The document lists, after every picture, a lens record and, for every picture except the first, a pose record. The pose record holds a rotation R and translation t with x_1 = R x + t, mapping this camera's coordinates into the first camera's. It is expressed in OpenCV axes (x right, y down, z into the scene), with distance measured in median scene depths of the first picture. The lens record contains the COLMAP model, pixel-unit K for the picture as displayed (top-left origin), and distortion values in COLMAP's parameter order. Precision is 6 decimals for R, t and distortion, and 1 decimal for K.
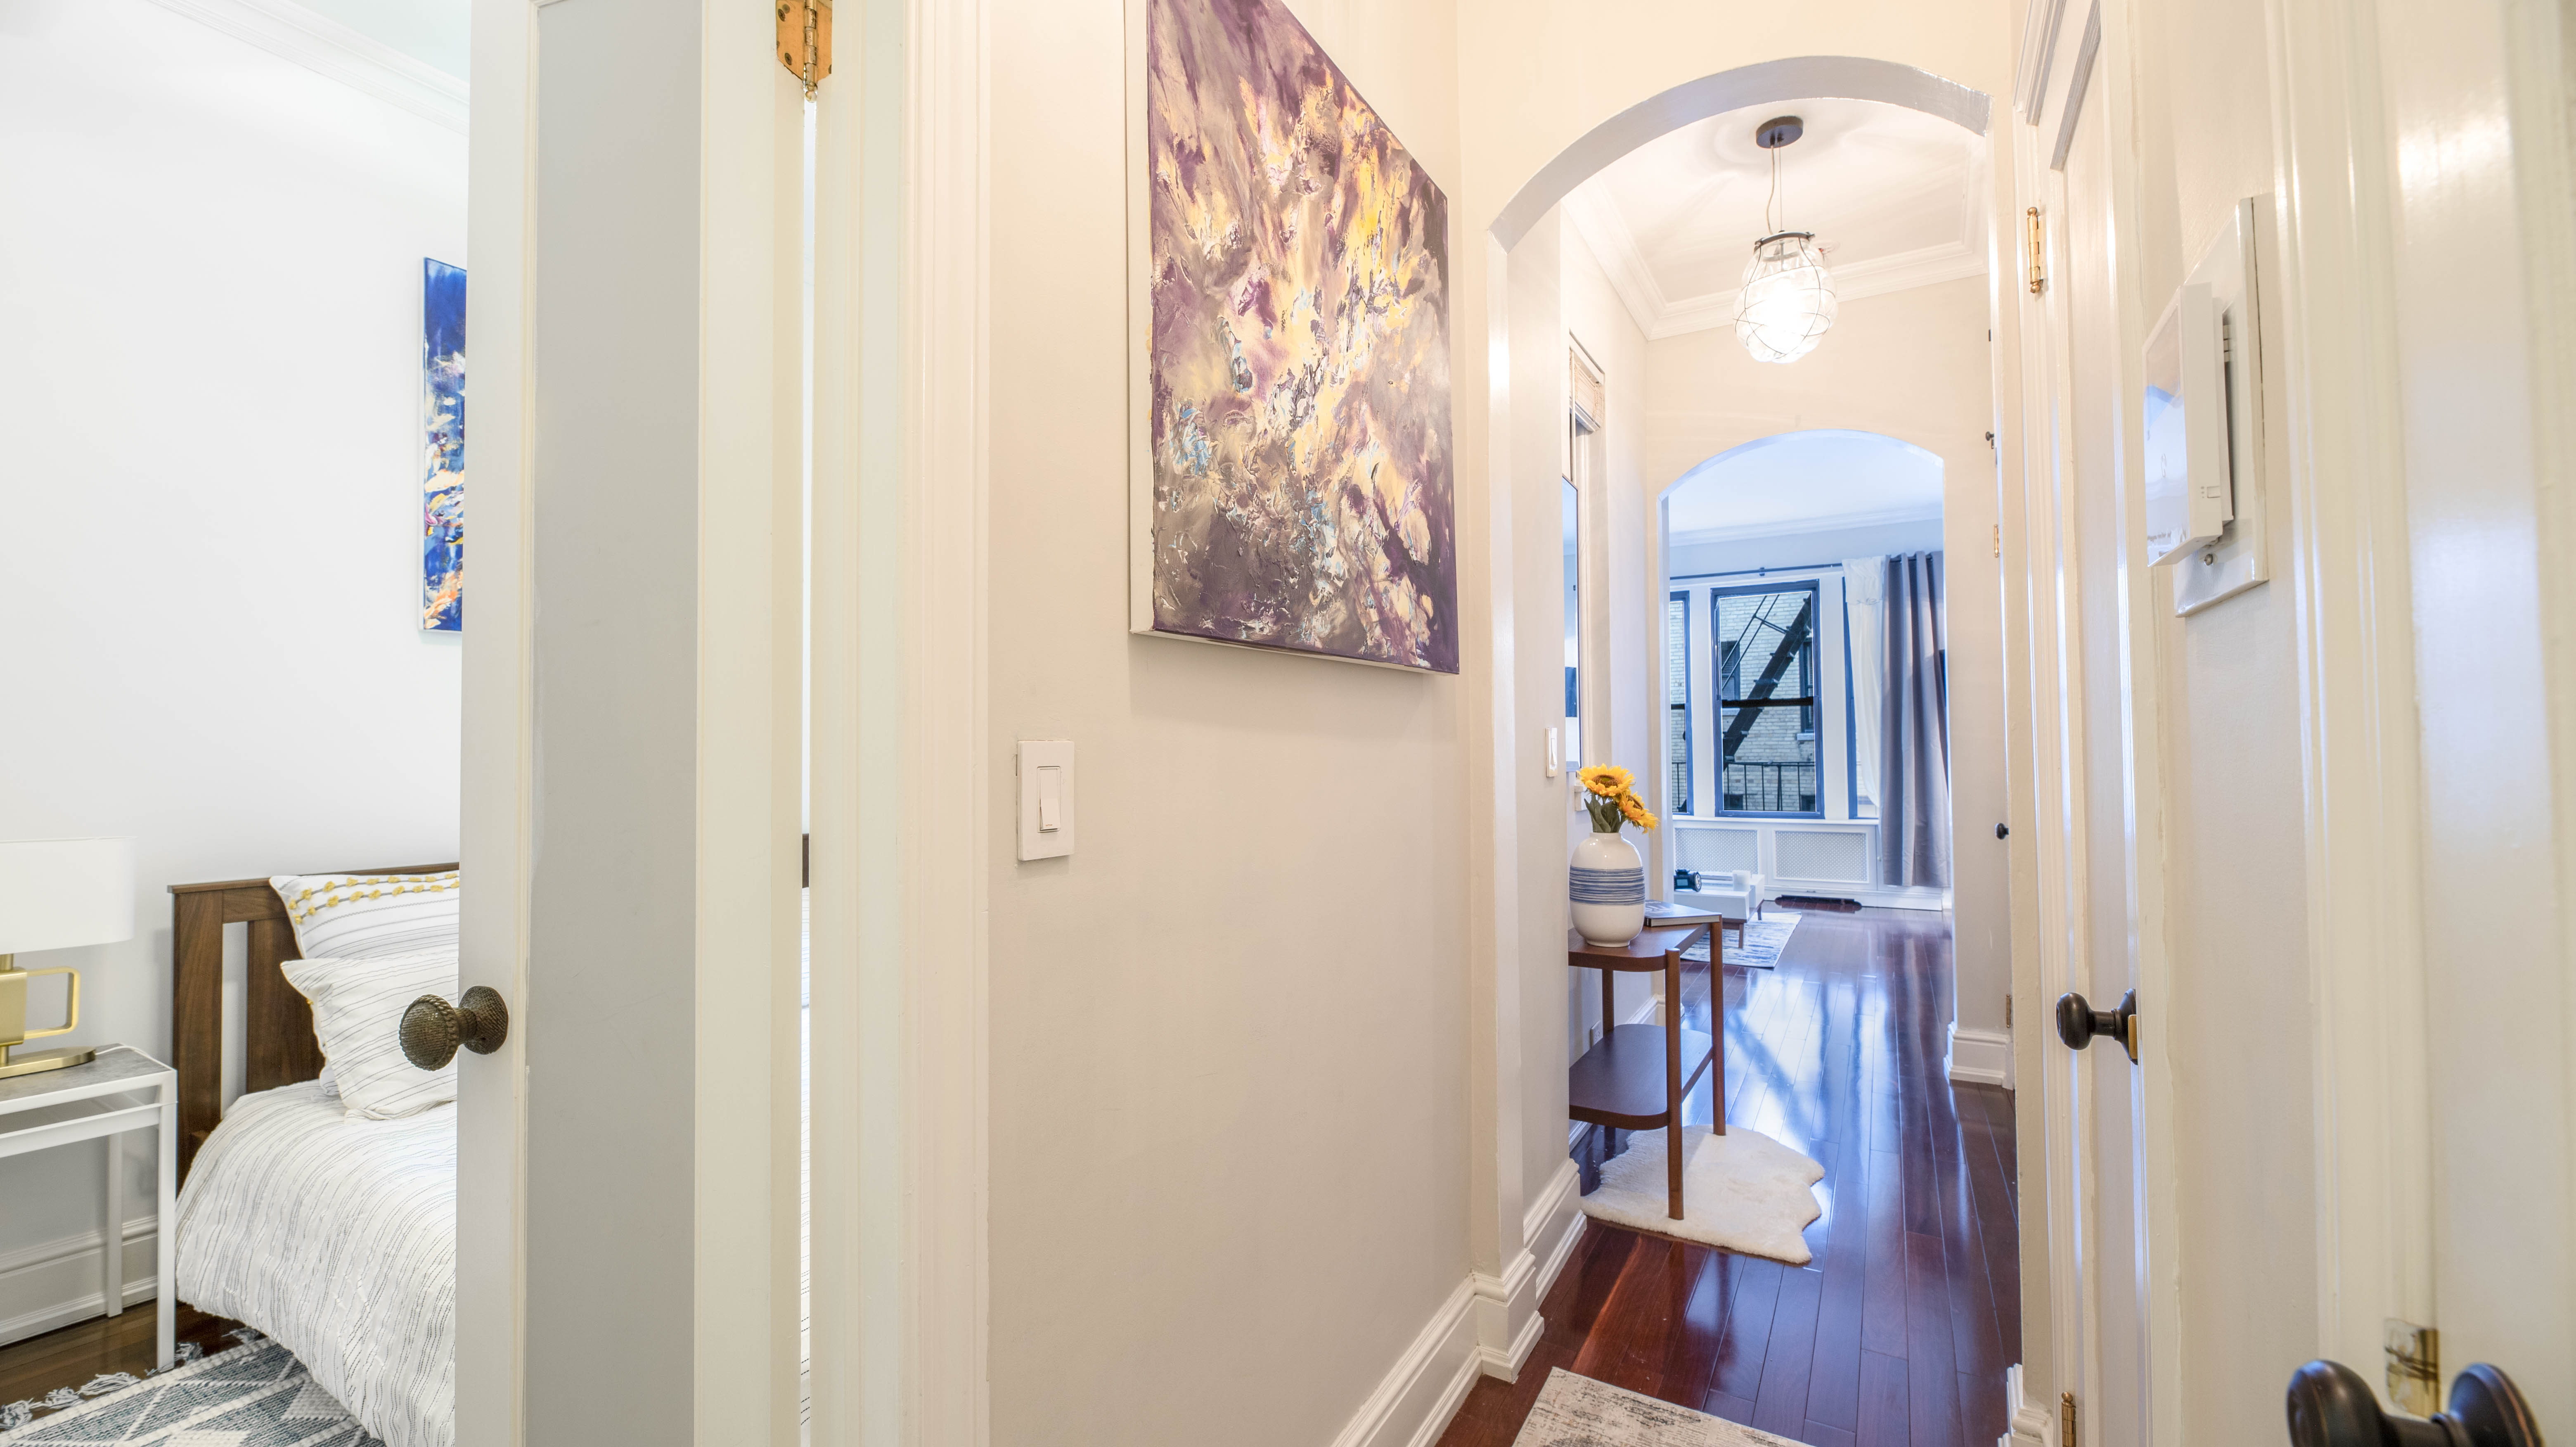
lens RADIAL K [[1046.1, 0, 1288.0], [0, 1046.1, 723.5], [0, 0, 1]] dist [-0.007642, -0.000381]
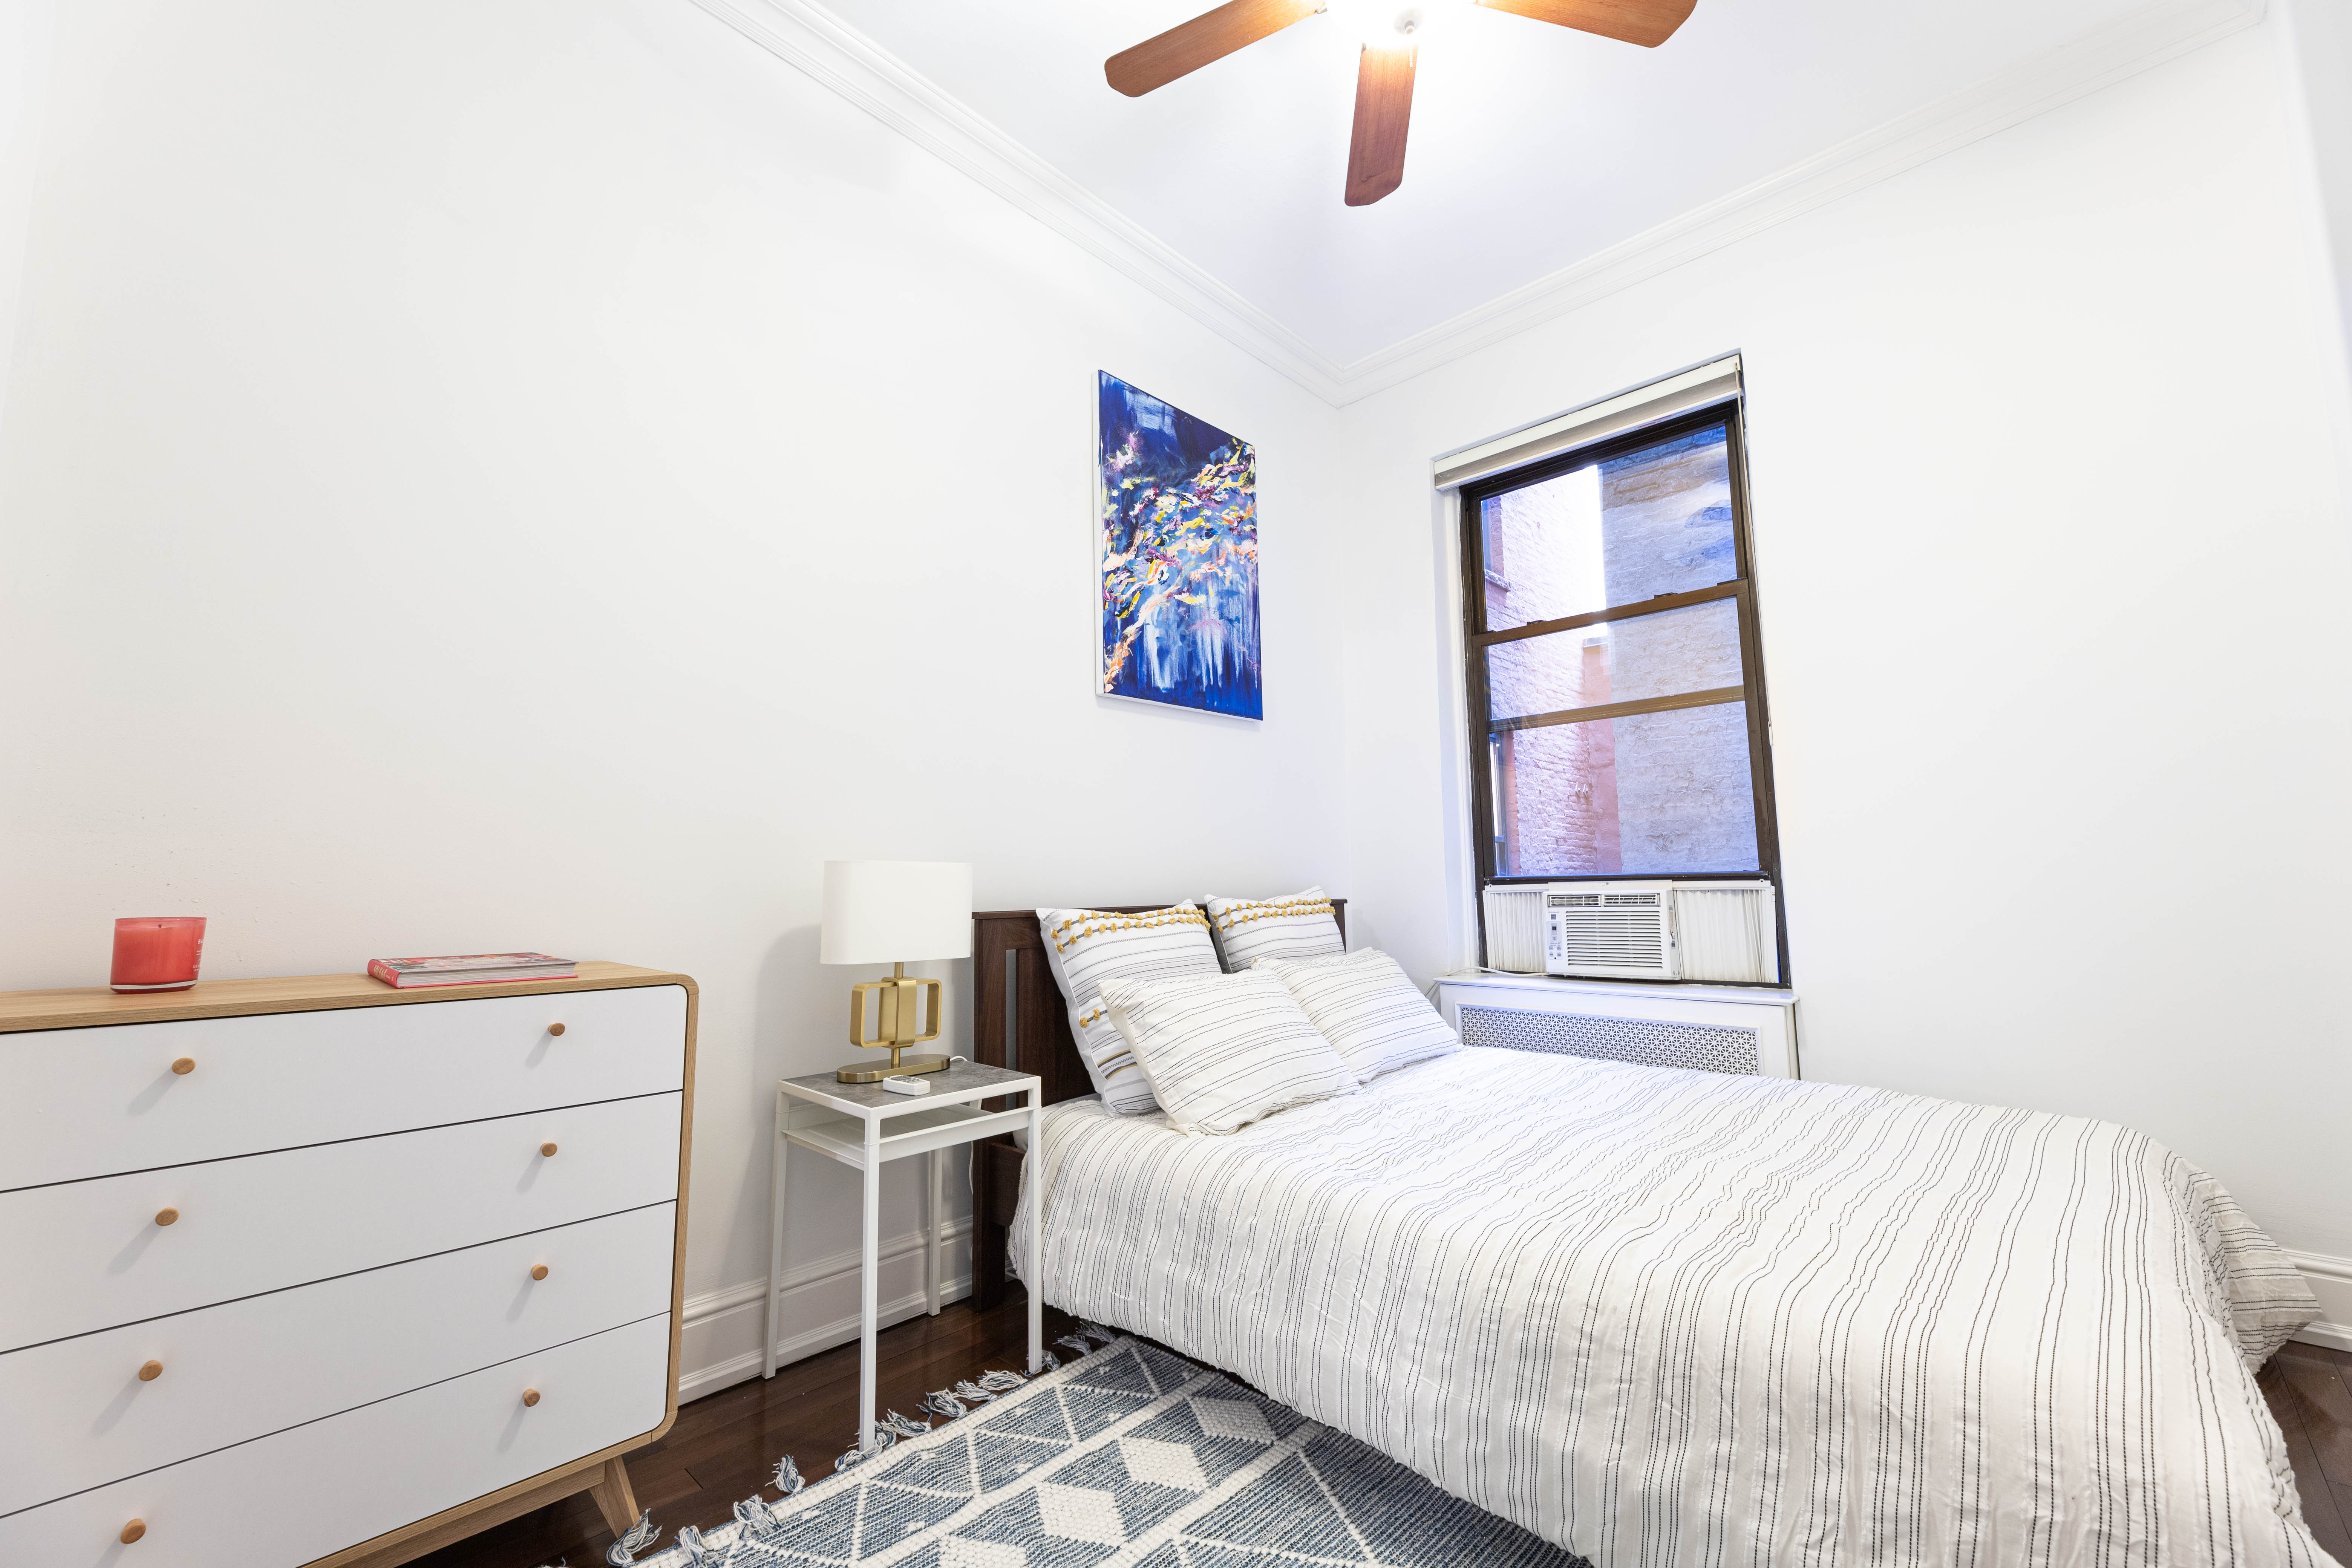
lens RADIAL K [[944.7, 0, 1176.0], [0, 944.7, 784.0], [0, 0, 1]] dist [-0.000842, 0.000013]
pose [[0.975890, -0.027780, -0.216487, -0.615539], [0.010514, 0.996699, -0.080501, 0.098761], [0.218008, 0.076283, 0.972961, 0.056581]]
